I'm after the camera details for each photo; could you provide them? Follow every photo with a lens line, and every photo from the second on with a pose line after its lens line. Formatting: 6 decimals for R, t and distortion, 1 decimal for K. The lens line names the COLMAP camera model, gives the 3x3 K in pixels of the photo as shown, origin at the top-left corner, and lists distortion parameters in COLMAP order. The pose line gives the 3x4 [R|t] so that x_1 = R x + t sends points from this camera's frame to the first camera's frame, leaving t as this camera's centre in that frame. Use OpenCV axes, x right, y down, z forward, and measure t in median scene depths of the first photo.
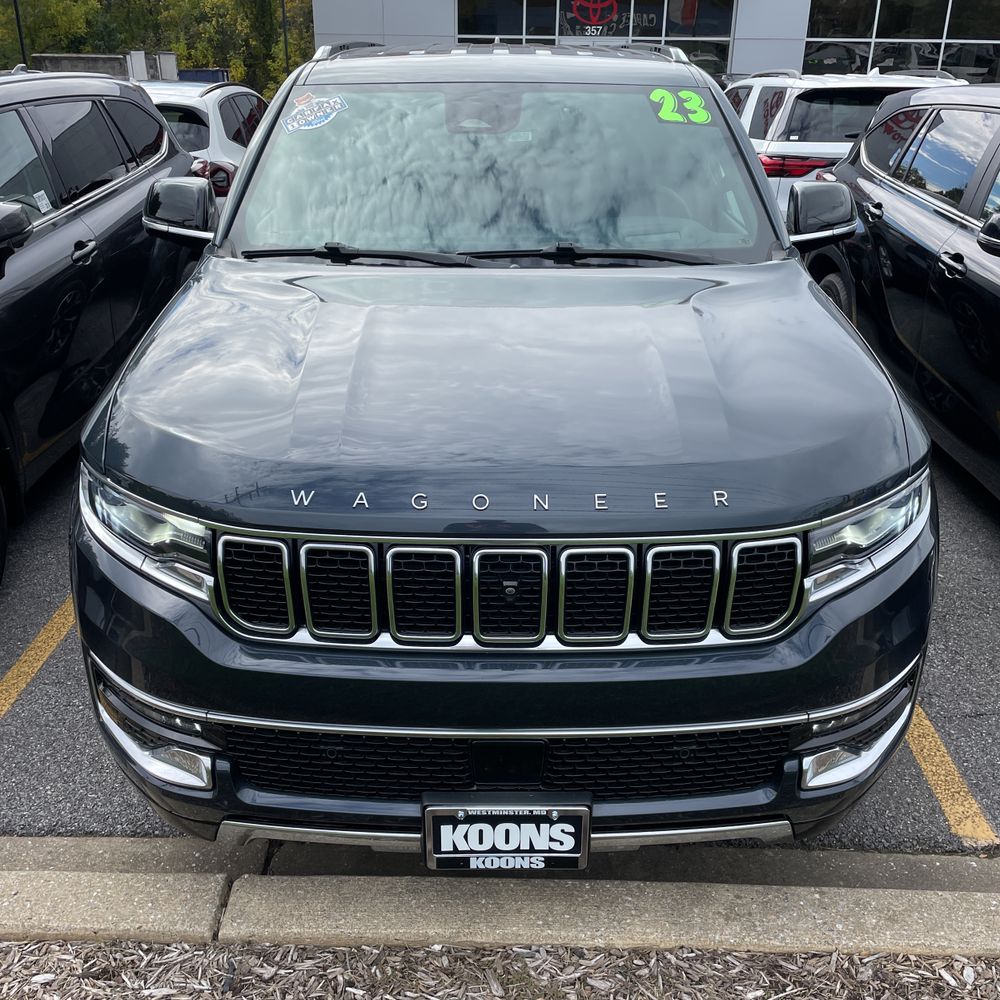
lens RADIAL K [[1062.1, 0, 499.9], [0, 1062.1, 500.1], [0, 0, 1]] dist [0.044466, 0.000000]
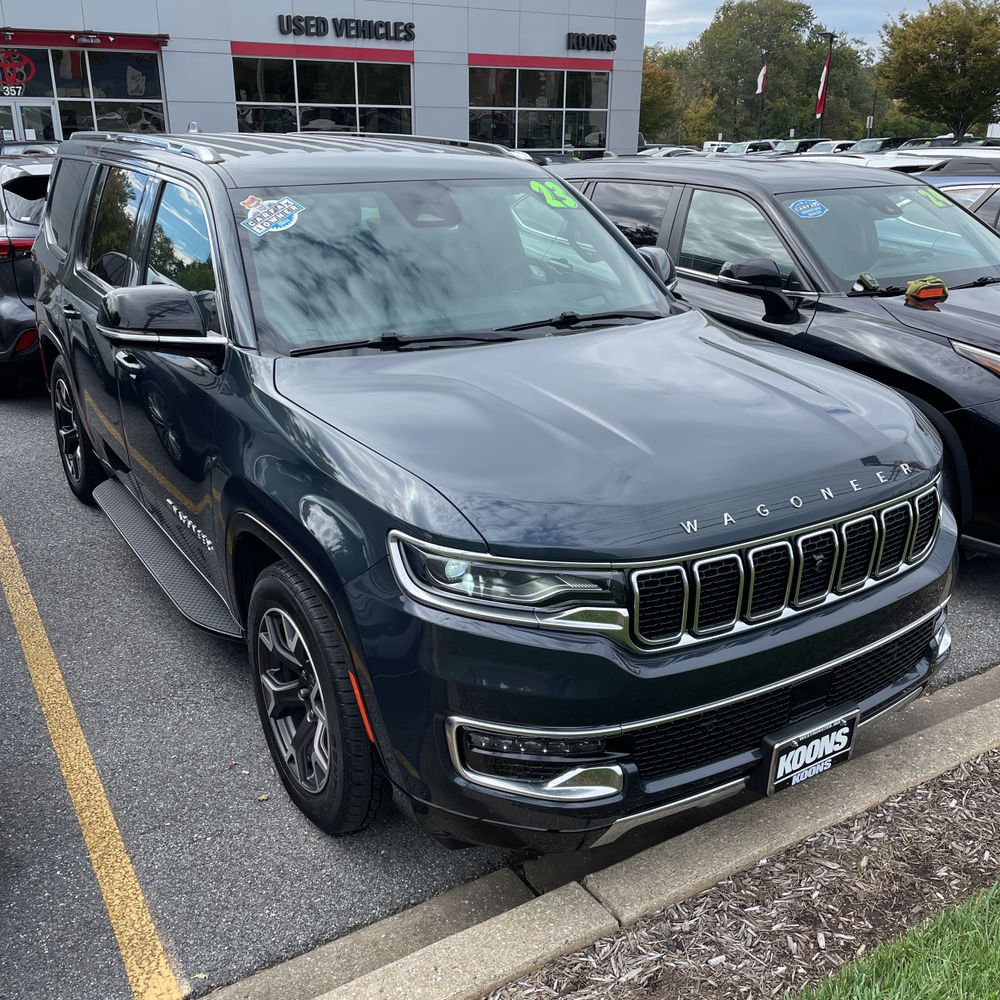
lens RADIAL K [[1062.1, 0, 499.5], [0, 1062.1, 504.7], [0, 0, 1]] dist [0.044466, 0.000000]
pose [[0.830387, -0.188250, 0.524423, -0.578503], [0.212731, 0.977012, 0.013870, -0.052260], [-0.514979, 0.100043, 0.851345, 0.021677]]
